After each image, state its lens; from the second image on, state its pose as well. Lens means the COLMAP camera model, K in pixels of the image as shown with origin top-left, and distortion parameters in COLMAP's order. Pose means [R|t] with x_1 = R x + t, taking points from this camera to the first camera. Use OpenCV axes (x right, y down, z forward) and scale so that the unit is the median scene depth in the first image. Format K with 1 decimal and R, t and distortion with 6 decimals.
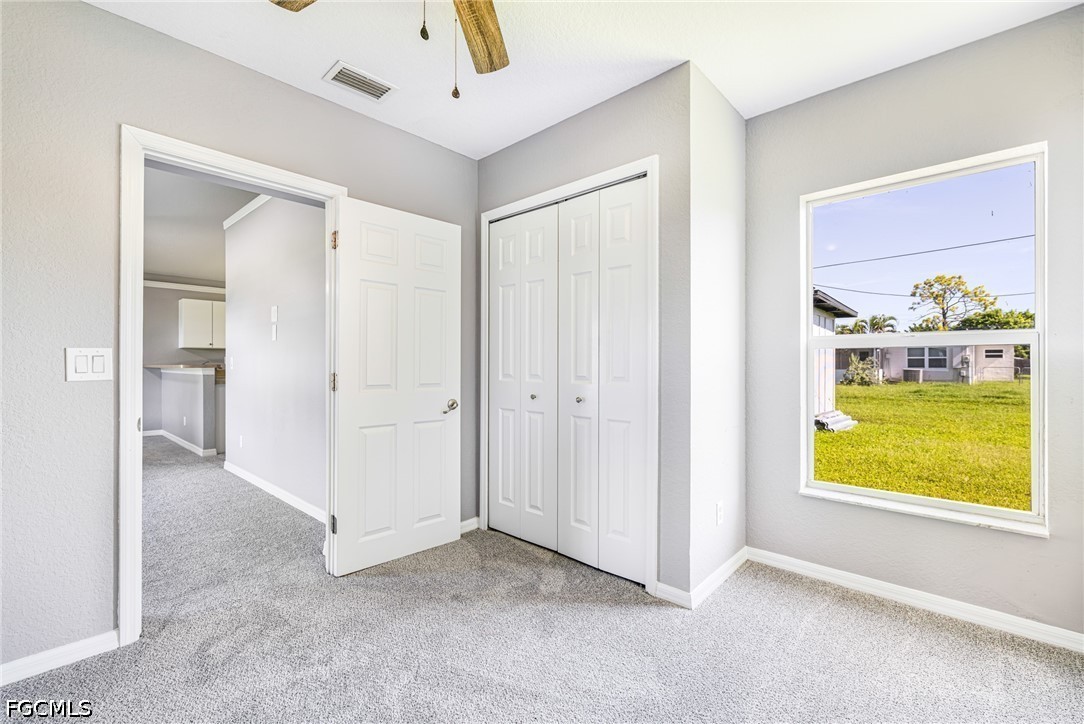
lens RADIAL K [[479.4, 0, 542.0], [0, 479.4, 362.0], [0, 0, 1]] dist [0.001025, -0.000131]
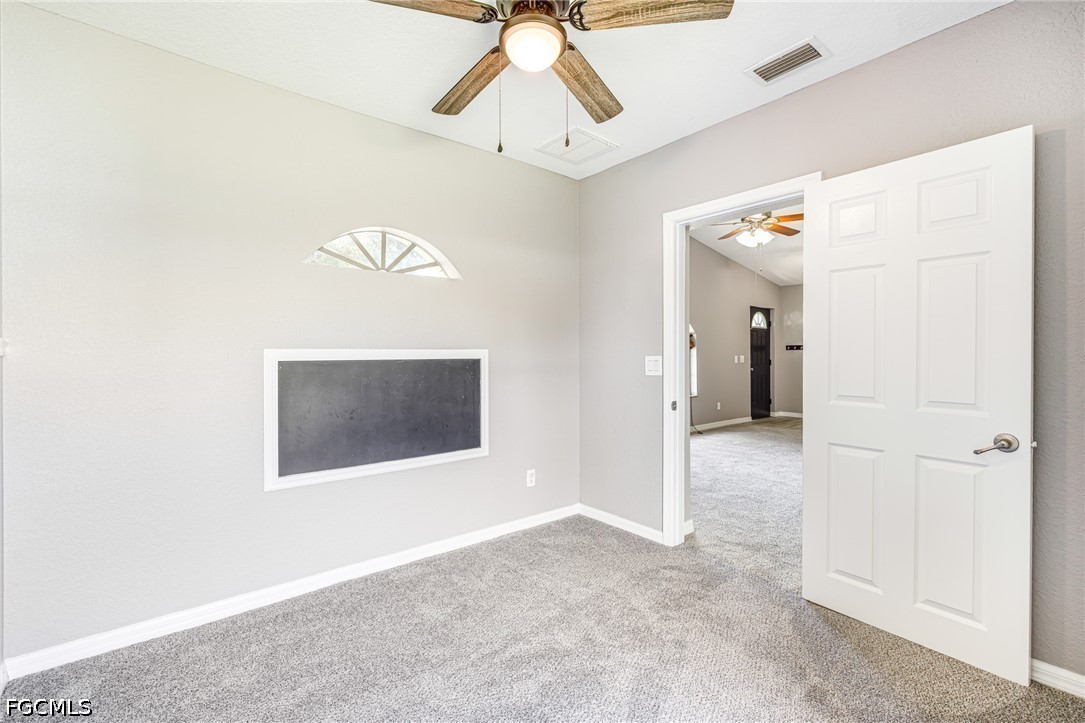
lens RADIAL K [[473.3, 0, 542.5], [0, 473.3, 361.5], [0, 0, 1]] dist [0.000929, 0.000151]
pose [[-0.126063, 0.019656, -0.991828, 0.586104], [0.002787, 0.999807, 0.019460, -0.034366], [0.992018, -0.000311, -0.126093, 0.659811]]
